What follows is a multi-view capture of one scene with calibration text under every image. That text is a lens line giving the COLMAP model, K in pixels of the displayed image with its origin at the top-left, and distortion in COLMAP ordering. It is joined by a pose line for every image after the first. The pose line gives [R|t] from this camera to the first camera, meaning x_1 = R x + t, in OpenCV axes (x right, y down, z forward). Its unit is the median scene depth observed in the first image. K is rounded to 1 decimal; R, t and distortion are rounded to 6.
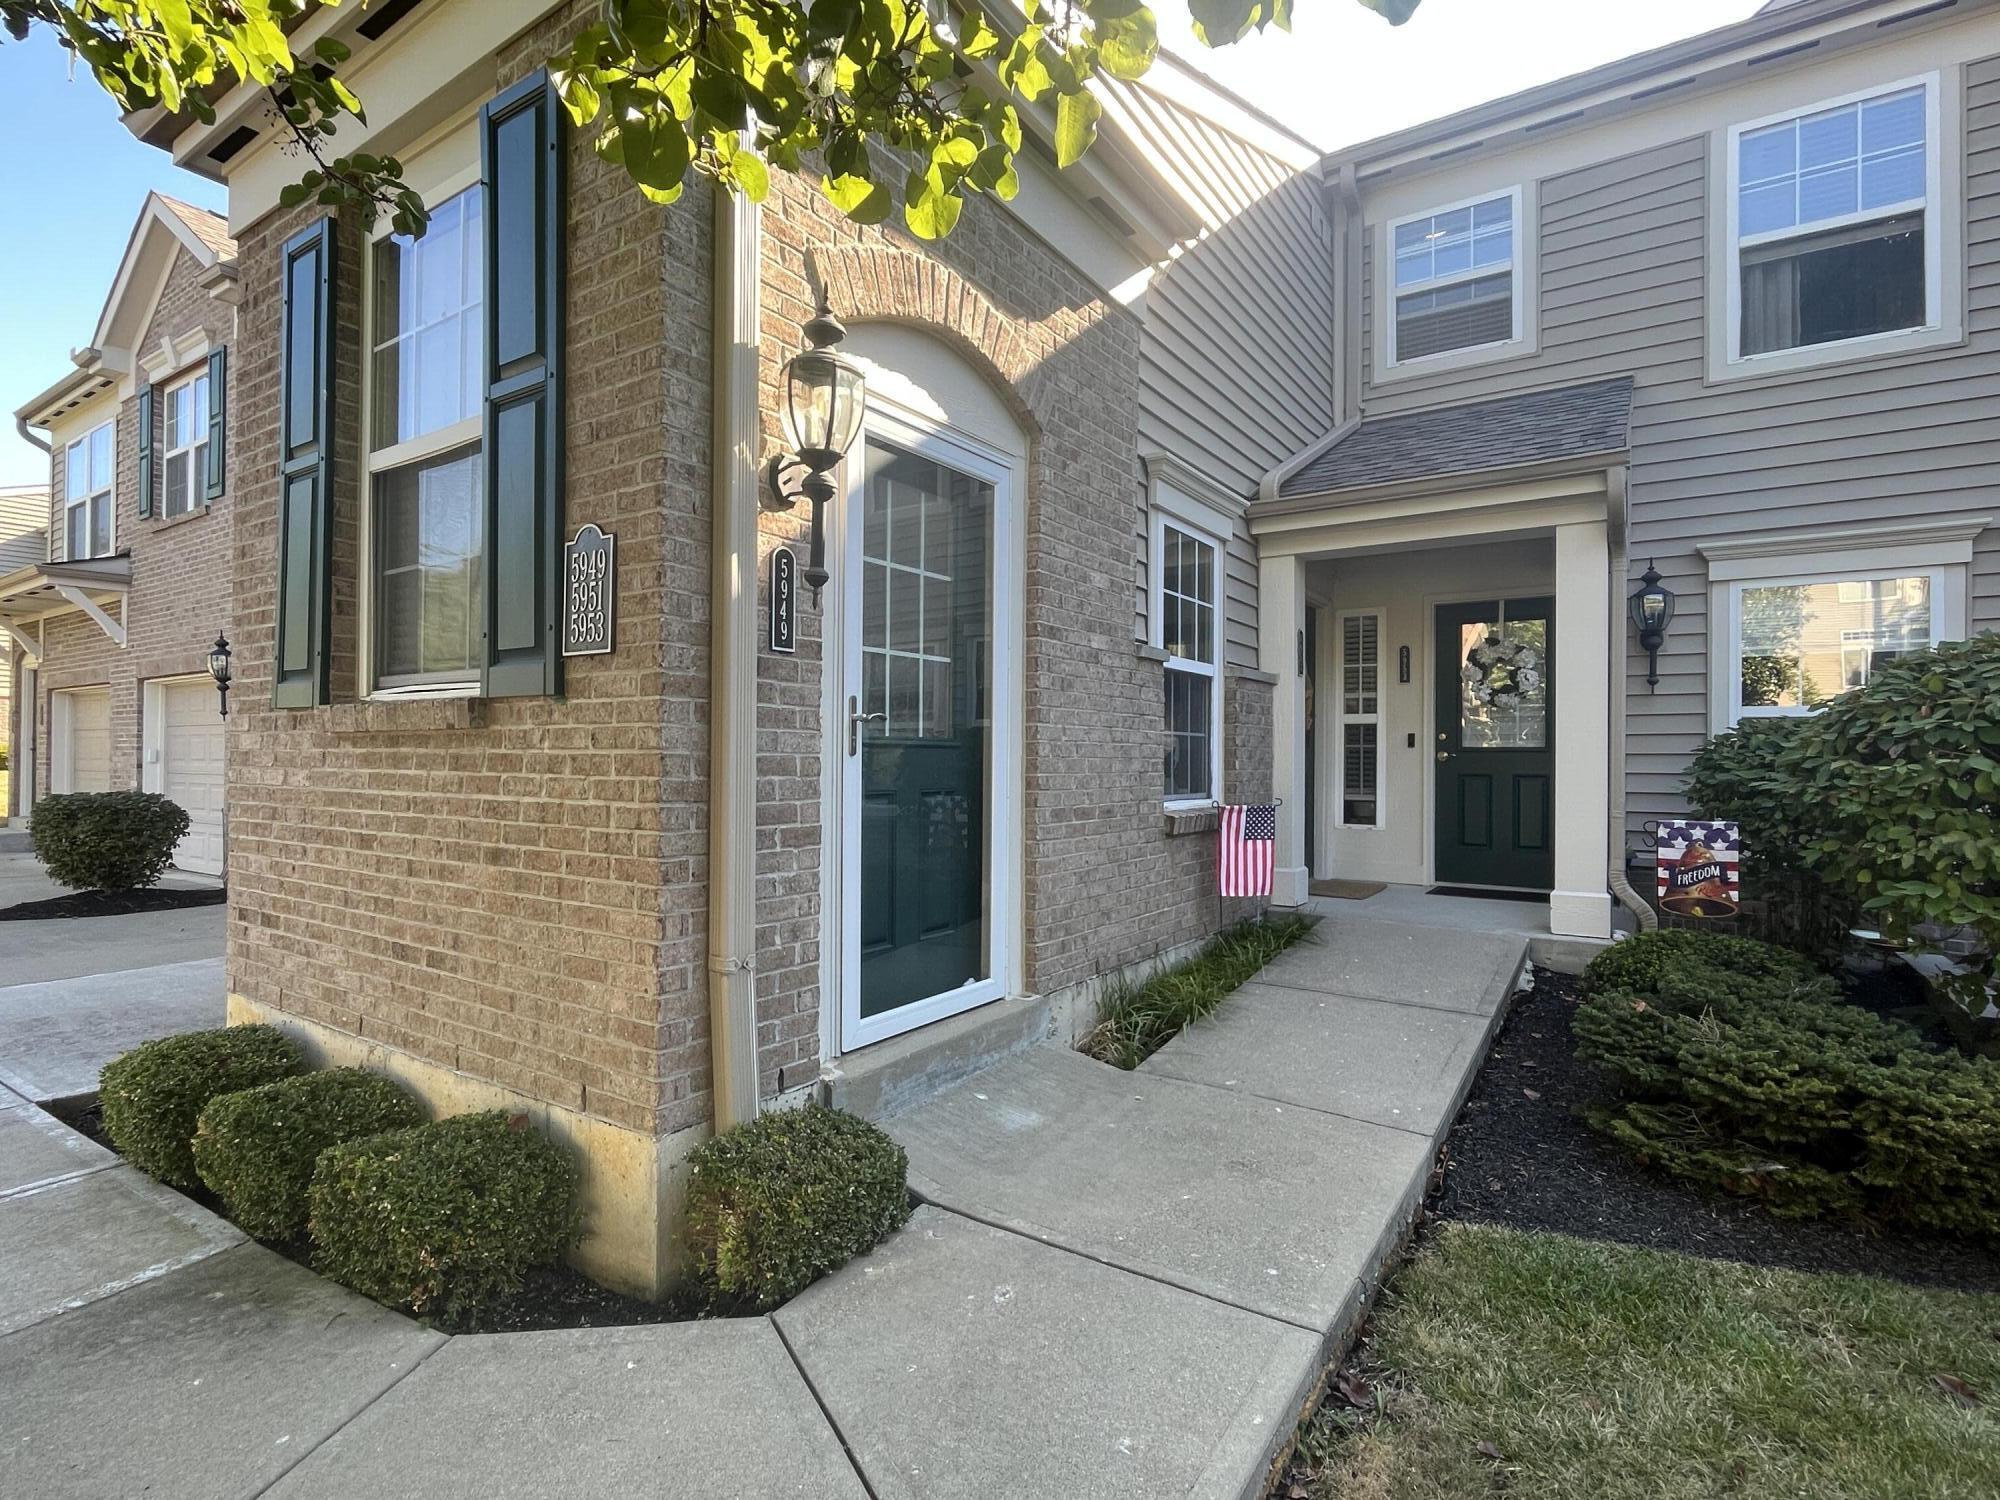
lens RADIAL K [[989.0, 0, 997.4], [0, 989.0, 747.9], [0, 0, 1]] dist [-0.003142, -0.000943]
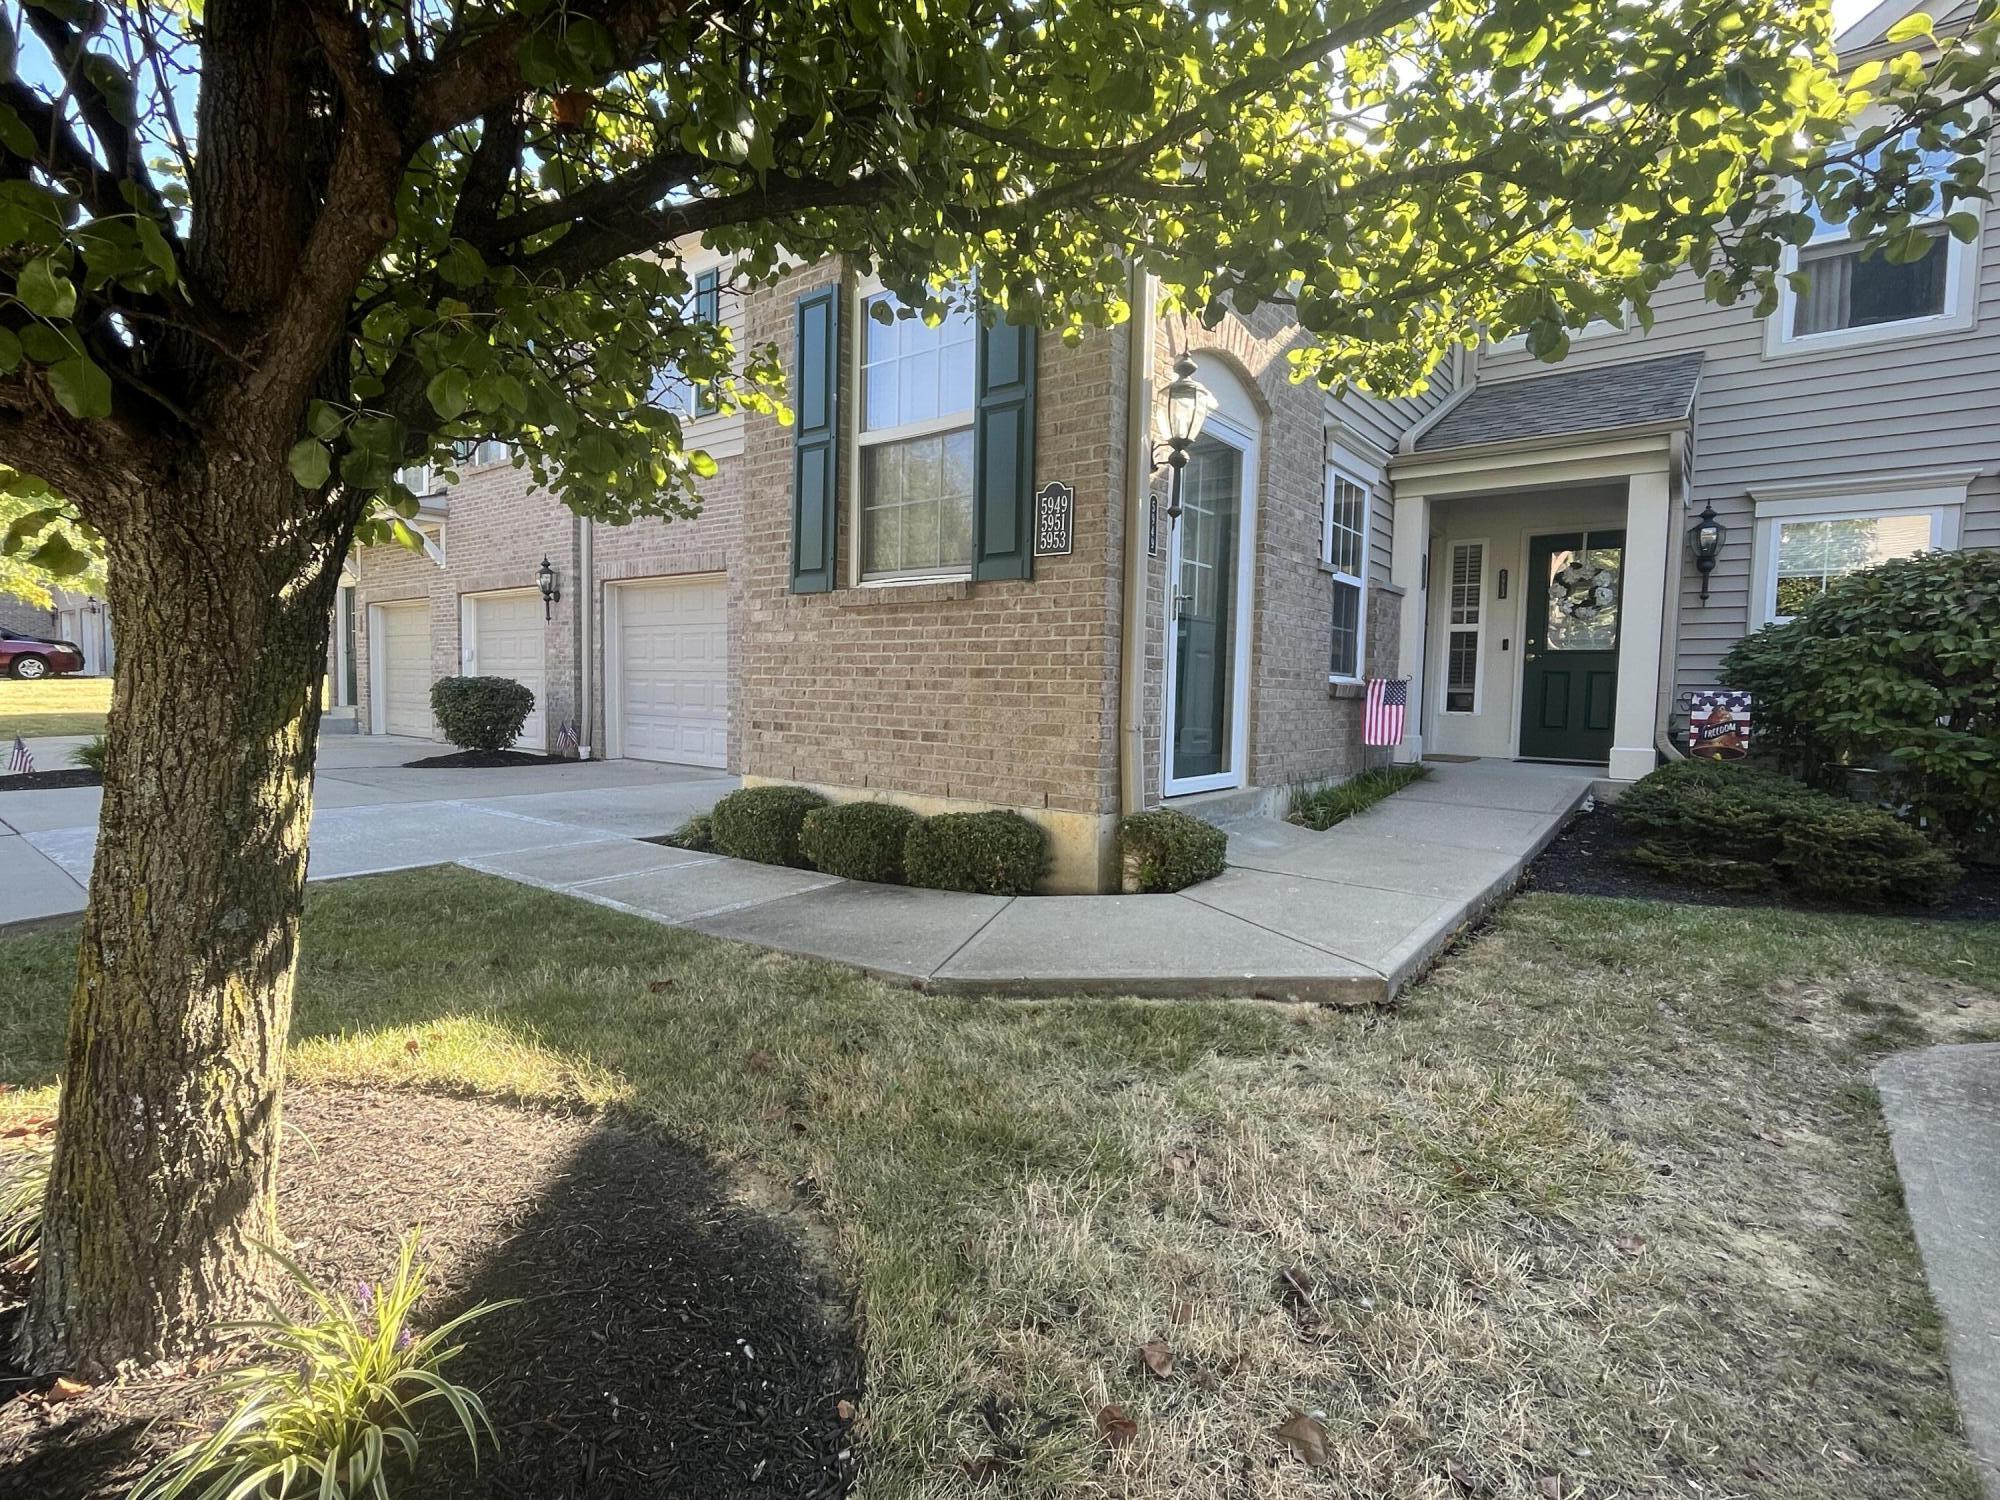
lens RADIAL K [[961.2, 0, 1002.9], [0, 961.2, 748.2], [0, 0, 1]] dist [-0.003680, 0.000313]
pose [[0.997501, 0.018989, -0.068058, -0.204014], [-0.014297, 0.997529, 0.068783, 0.073379], [0.069196, -0.067638, 0.995308, -0.413252]]
